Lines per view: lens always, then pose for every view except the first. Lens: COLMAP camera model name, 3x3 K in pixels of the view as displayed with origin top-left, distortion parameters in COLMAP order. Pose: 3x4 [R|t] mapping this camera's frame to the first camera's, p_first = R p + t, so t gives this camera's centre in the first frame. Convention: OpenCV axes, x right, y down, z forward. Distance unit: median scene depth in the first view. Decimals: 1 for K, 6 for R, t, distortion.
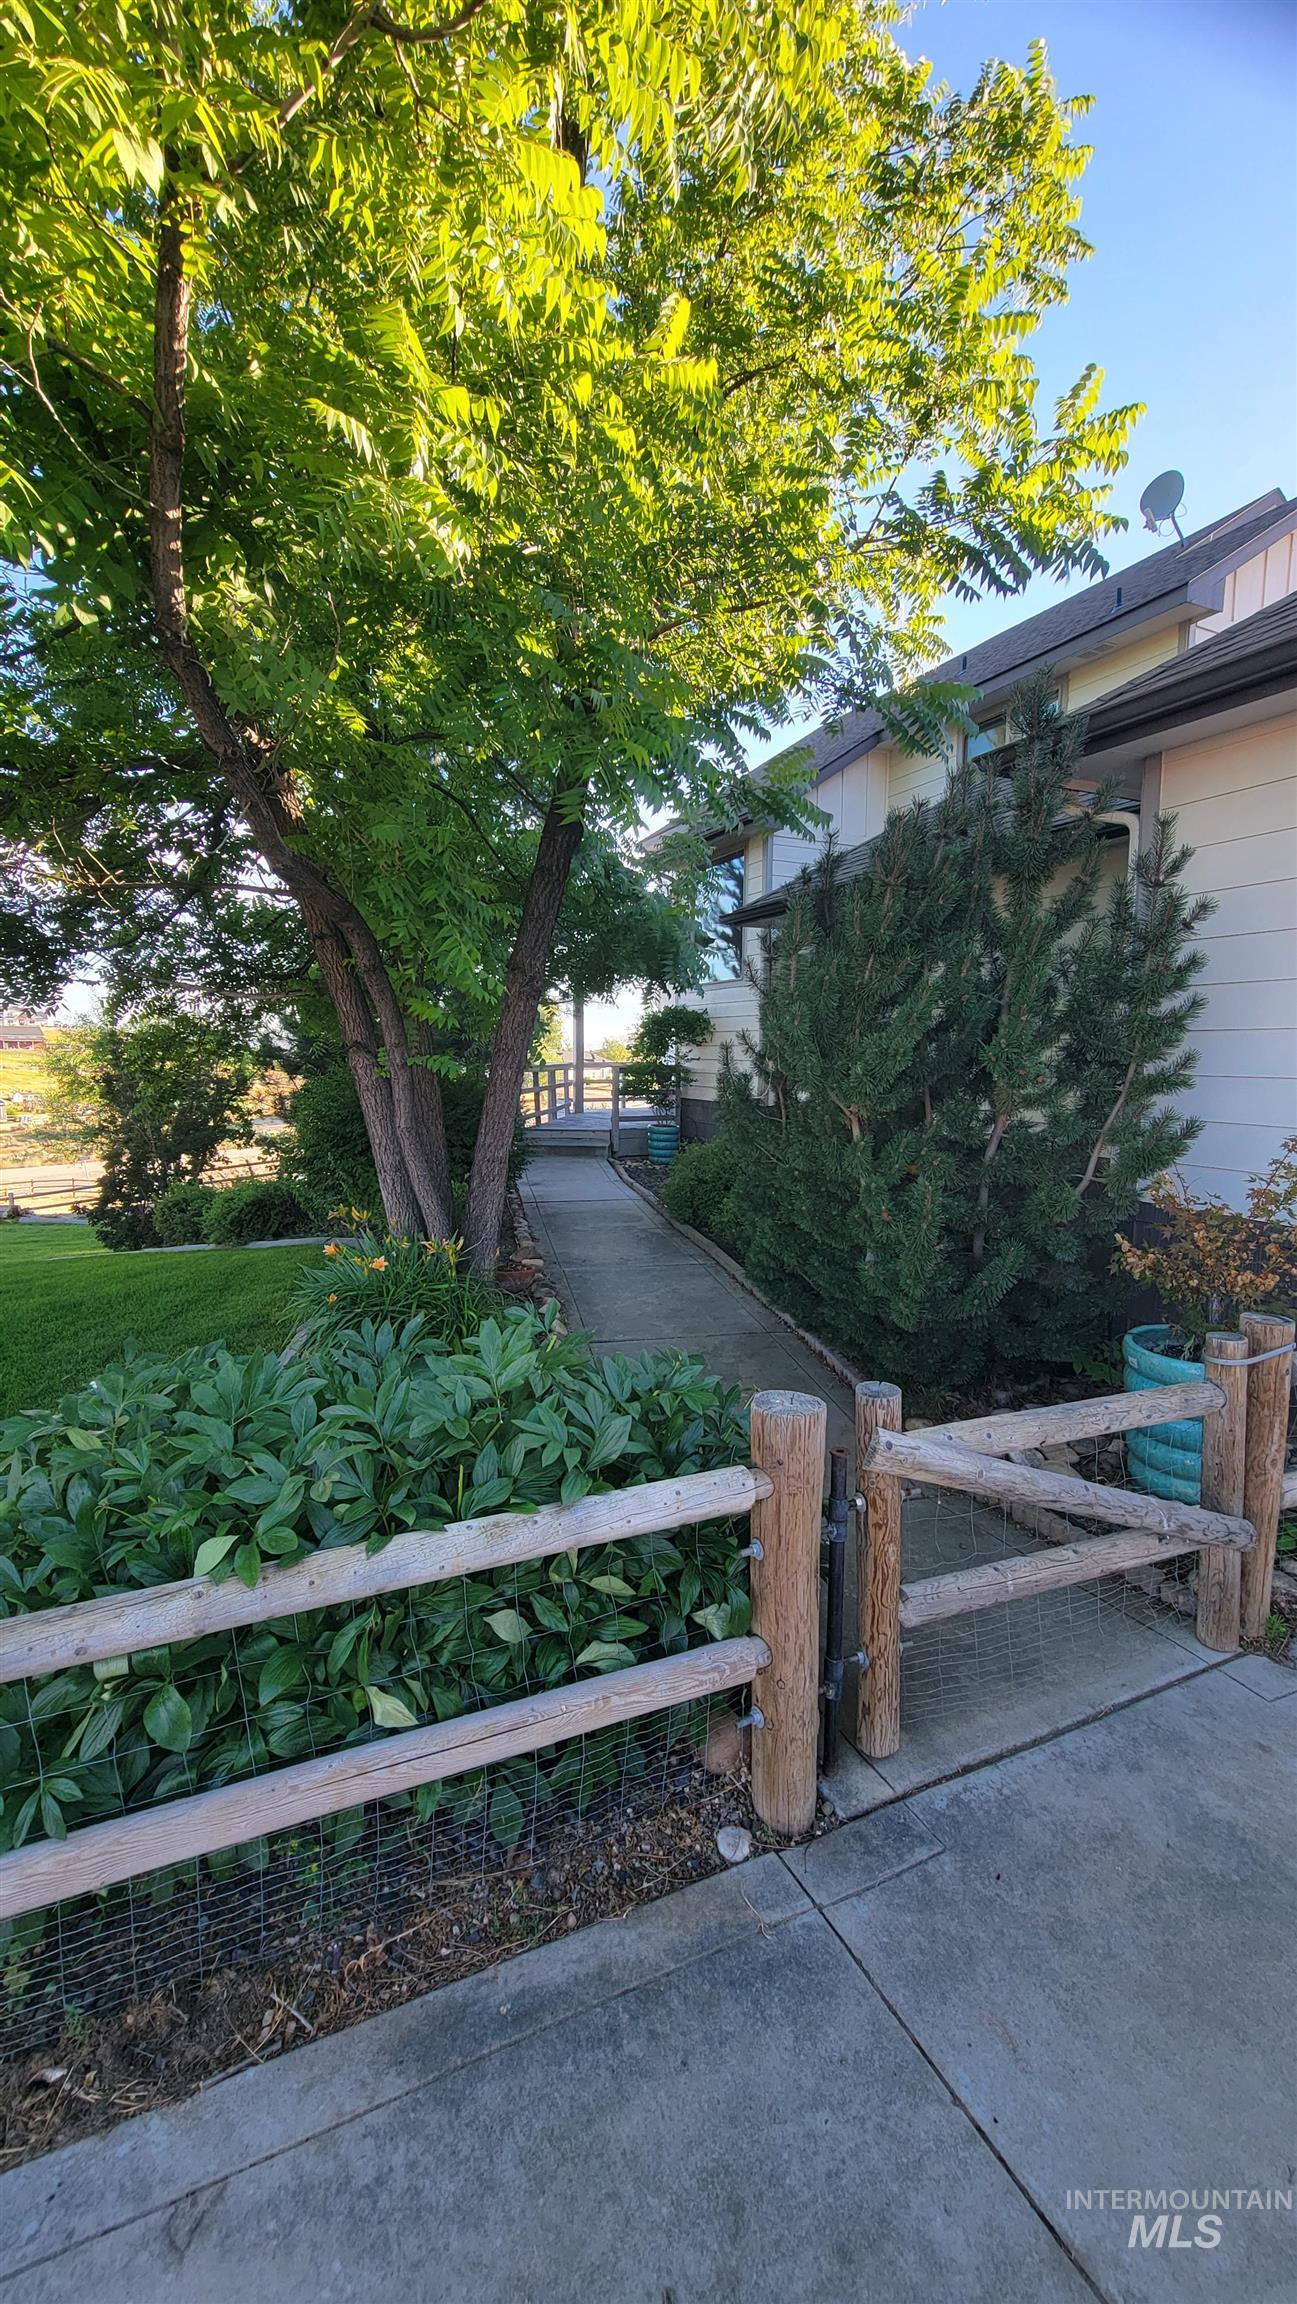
lens RADIAL K [[940.0, 0, 648.5], [0, 940.0, 1152.0], [0, 0, 1]] dist [0.000579, -0.000203]
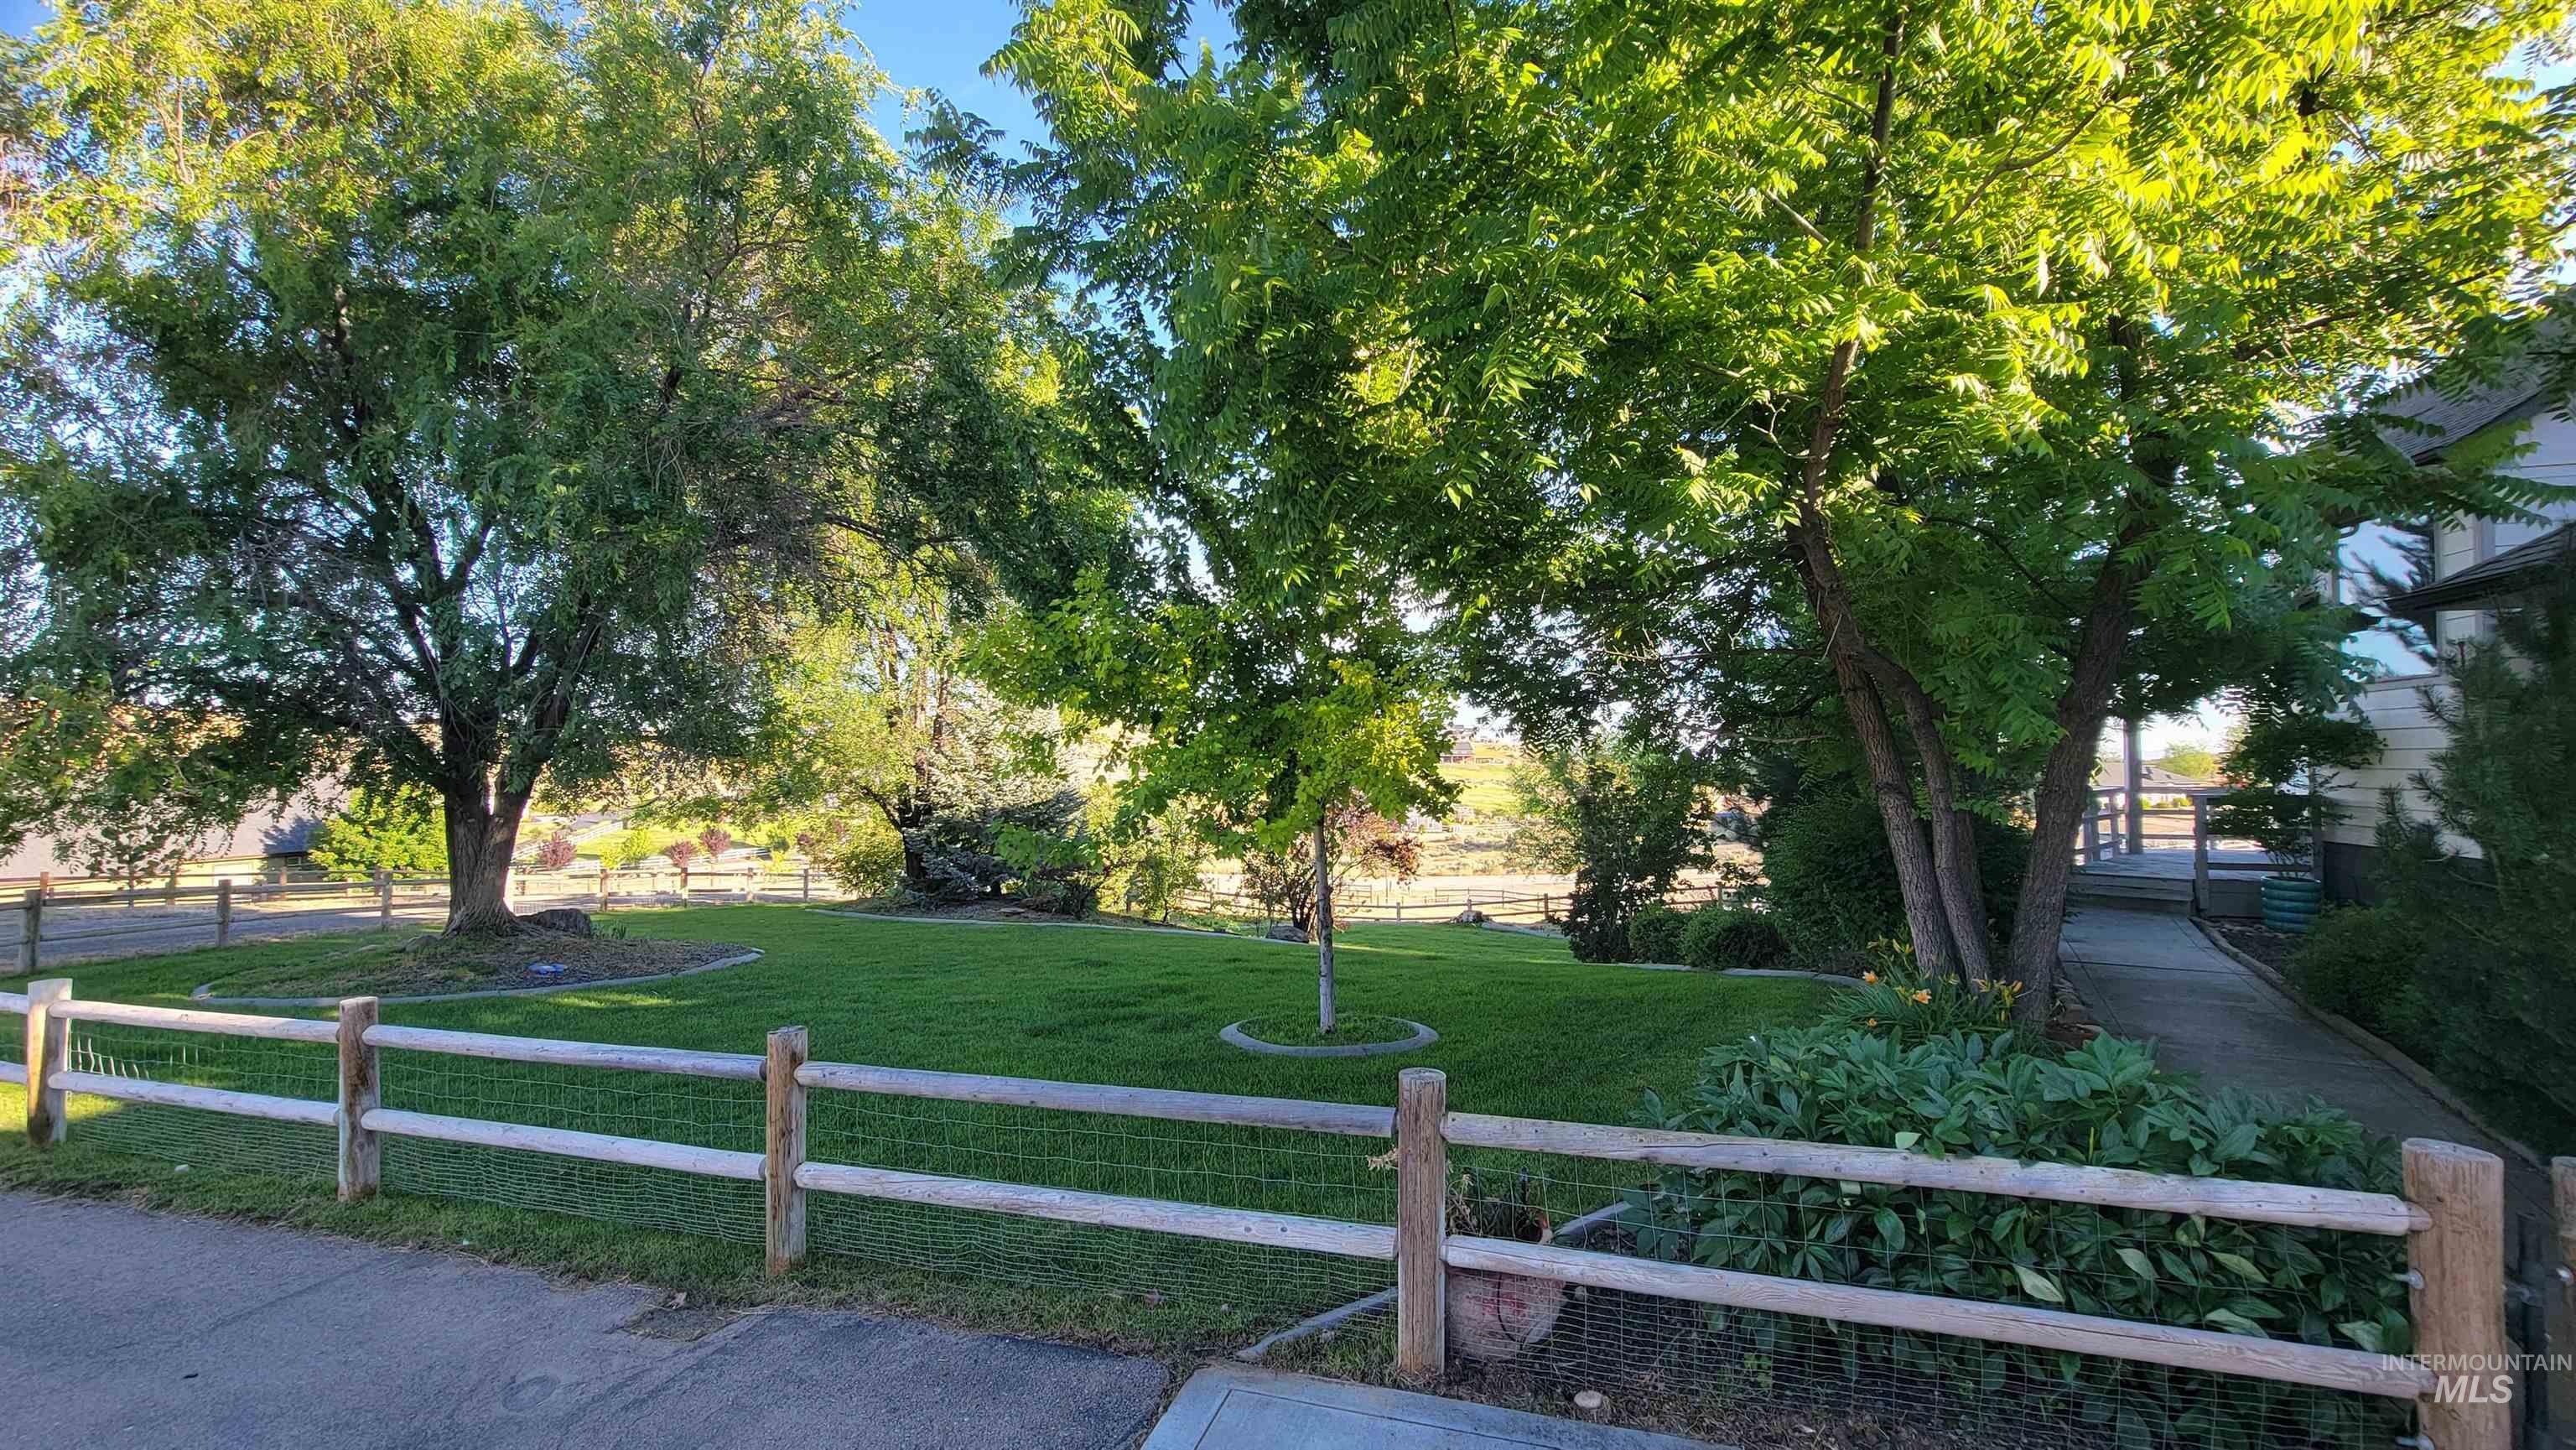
lens RADIAL K [[1051.0, 0, 1283.1], [0, 1051.0, 734.3], [0, 0, 1]] dist [0.000579, -0.000203]
pose [[0.734186, -0.025111, -0.678484, -0.008439], [-0.066421, 0.991866, -0.108583, 0.006428], [0.675692, 0.124786, 0.726546, -0.861762]]
